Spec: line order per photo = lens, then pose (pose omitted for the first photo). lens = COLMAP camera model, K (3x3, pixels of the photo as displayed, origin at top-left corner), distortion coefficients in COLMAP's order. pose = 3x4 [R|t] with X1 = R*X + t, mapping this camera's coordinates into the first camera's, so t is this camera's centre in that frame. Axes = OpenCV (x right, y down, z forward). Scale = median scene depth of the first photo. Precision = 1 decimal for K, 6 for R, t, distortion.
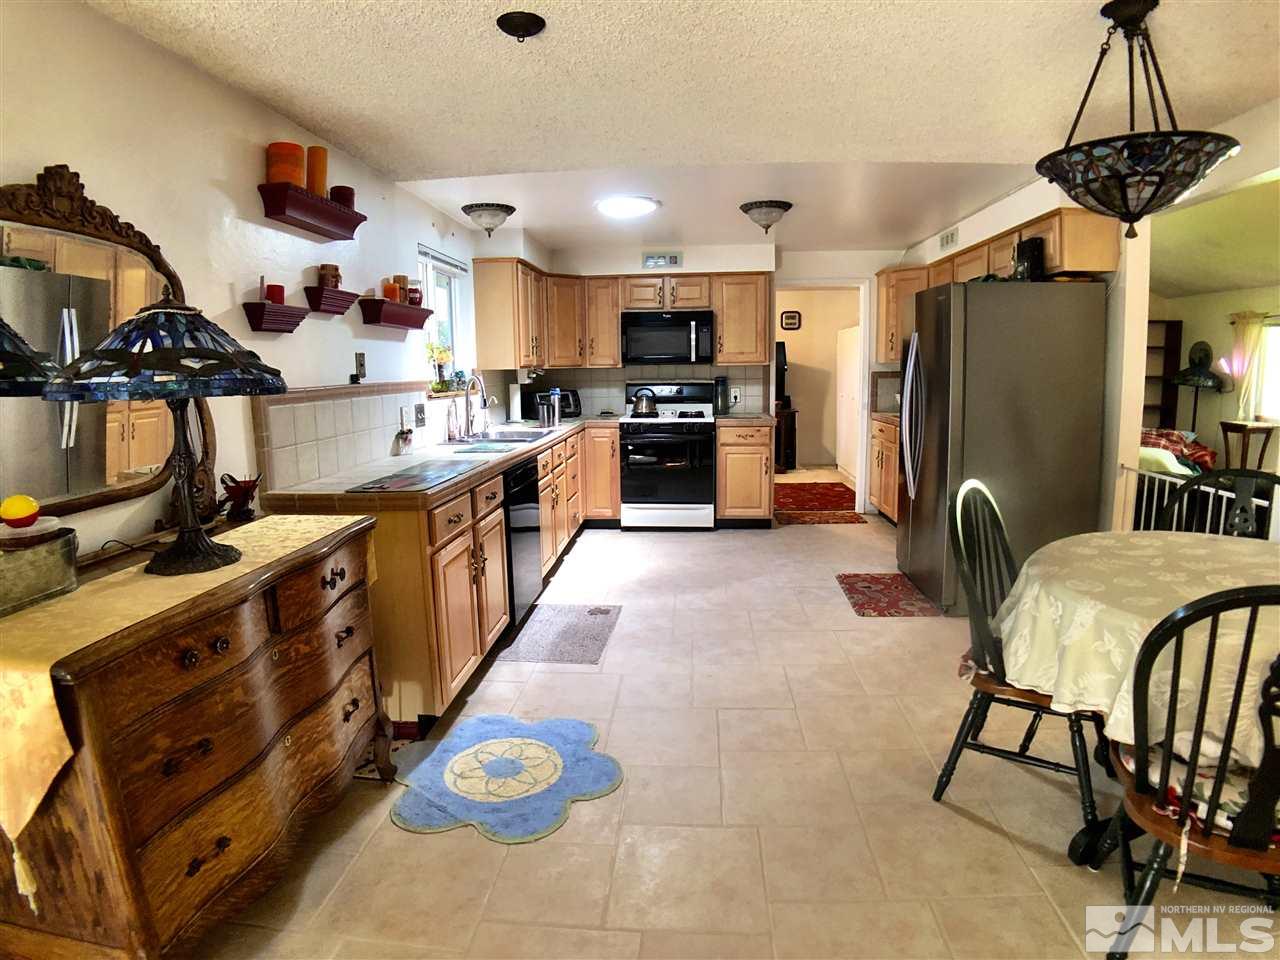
lens RADIAL K [[680.8, 0, 641.8], [0, 680.8, 465.0], [0, 0, 1]] dist [-0.127006, 0.019094]
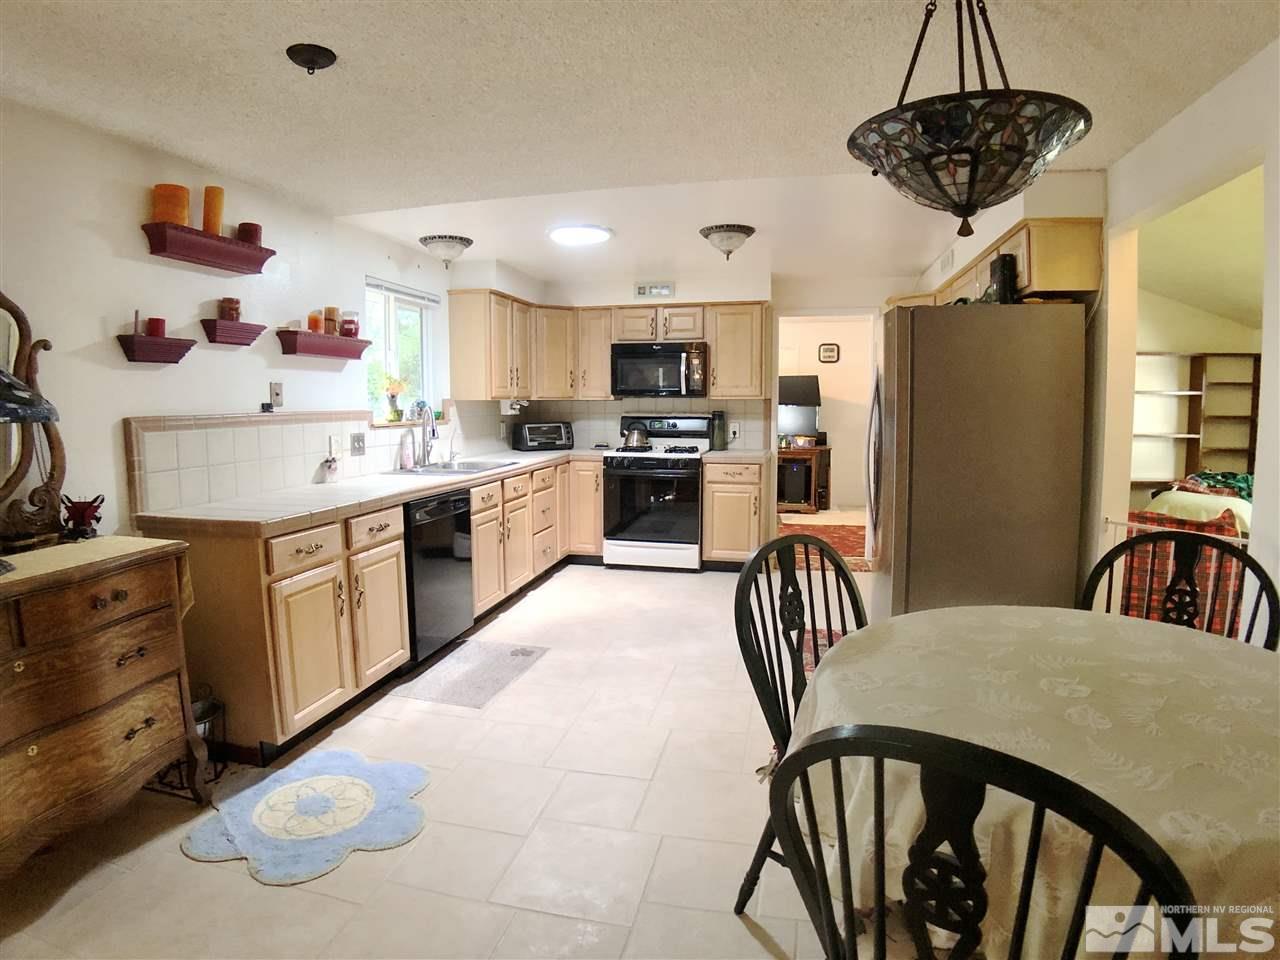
lens RADIAL K [[680.8, 0, 641.8], [0, 680.8, 465.0], [0, 0, 1]] dist [-0.127006, 0.019094]
pose [[0.989754, 0.026675, -0.140271, 0.214955], [-0.033307, 0.998425, -0.045146, -0.010539], [0.138846, 0.049356, 0.989083, 0.060898]]
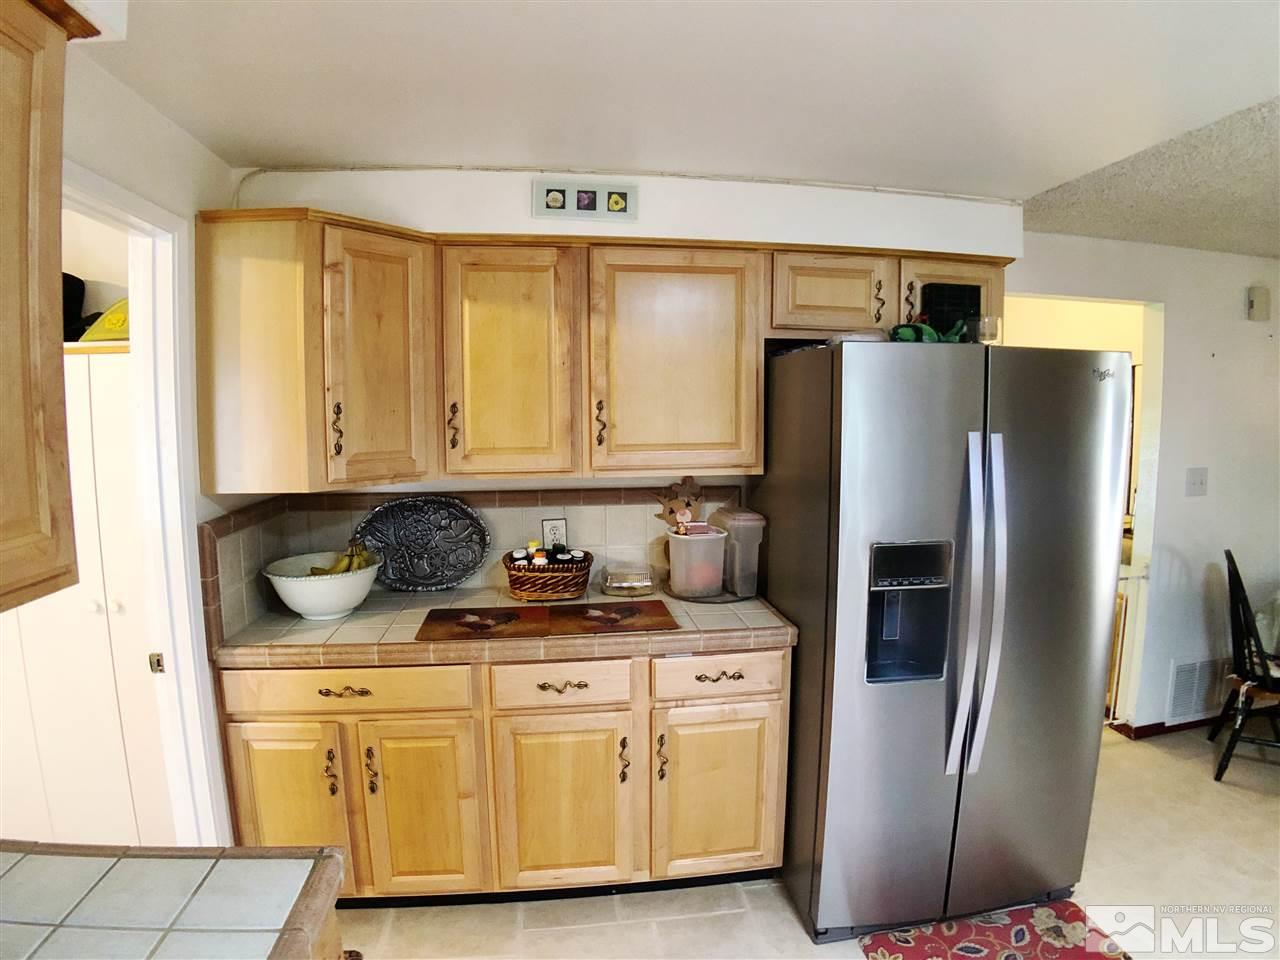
lens RADIAL K [[680.8, 0, 641.8], [0, 680.8, 465.0], [0, 0, 1]] dist [-0.127006, 0.019094]
pose [[-0.212672, -0.070008, 0.974613, 0.018159], [0.142299, 0.984577, 0.101775, -0.243582], [-0.966707, 0.160331, -0.199430, 1.247573]]
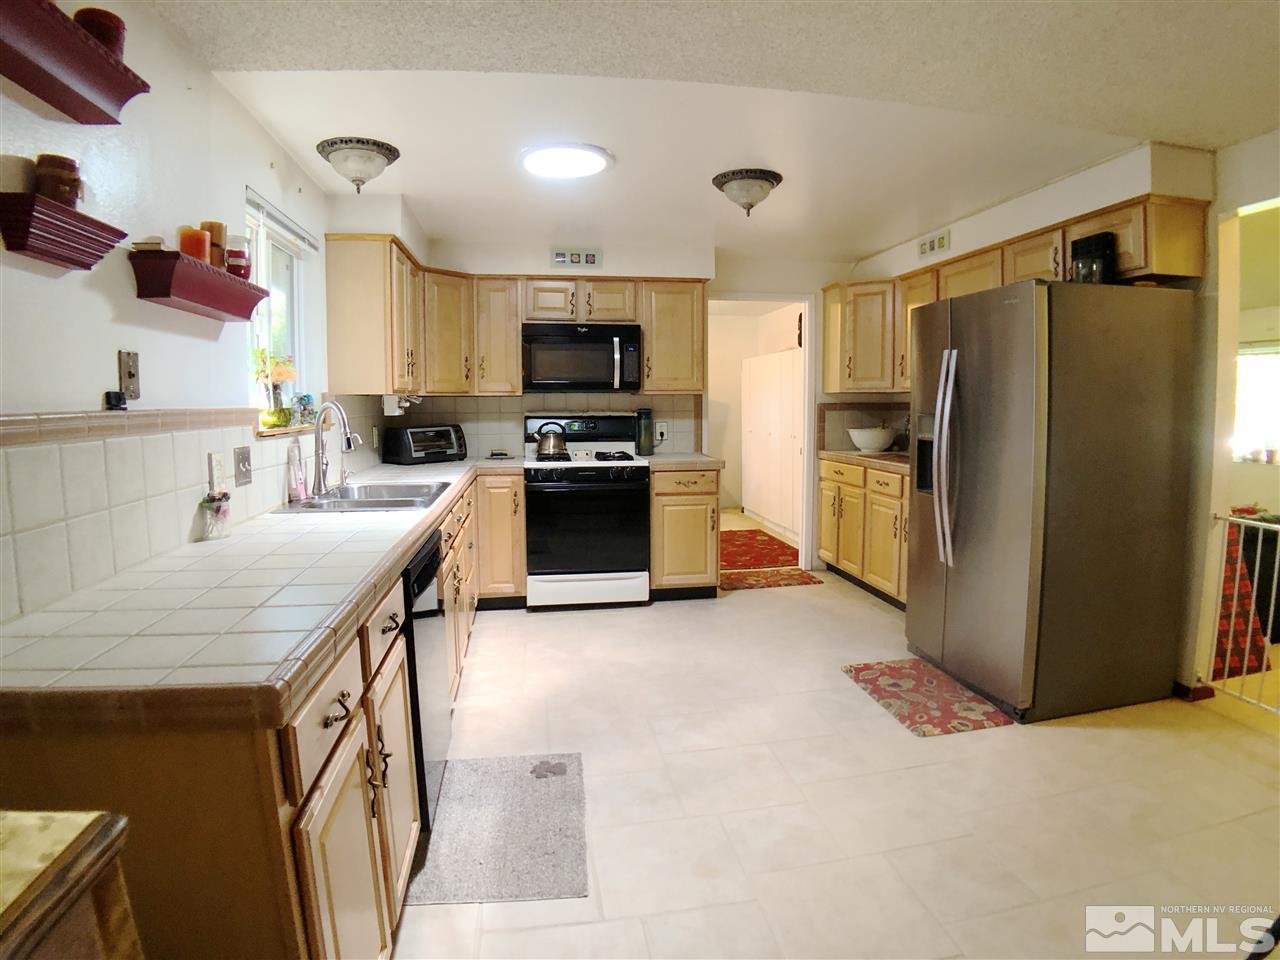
lens RADIAL K [[680.8, 0, 641.8], [0, 680.8, 465.0], [0, 0, 1]] dist [-0.127006, 0.019094]
pose [[0.971683, -0.011586, 0.236004, -0.112972], [0.023820, 0.998512, -0.049050, -0.034935], [-0.235085, 0.053283, 0.970513, 0.328578]]
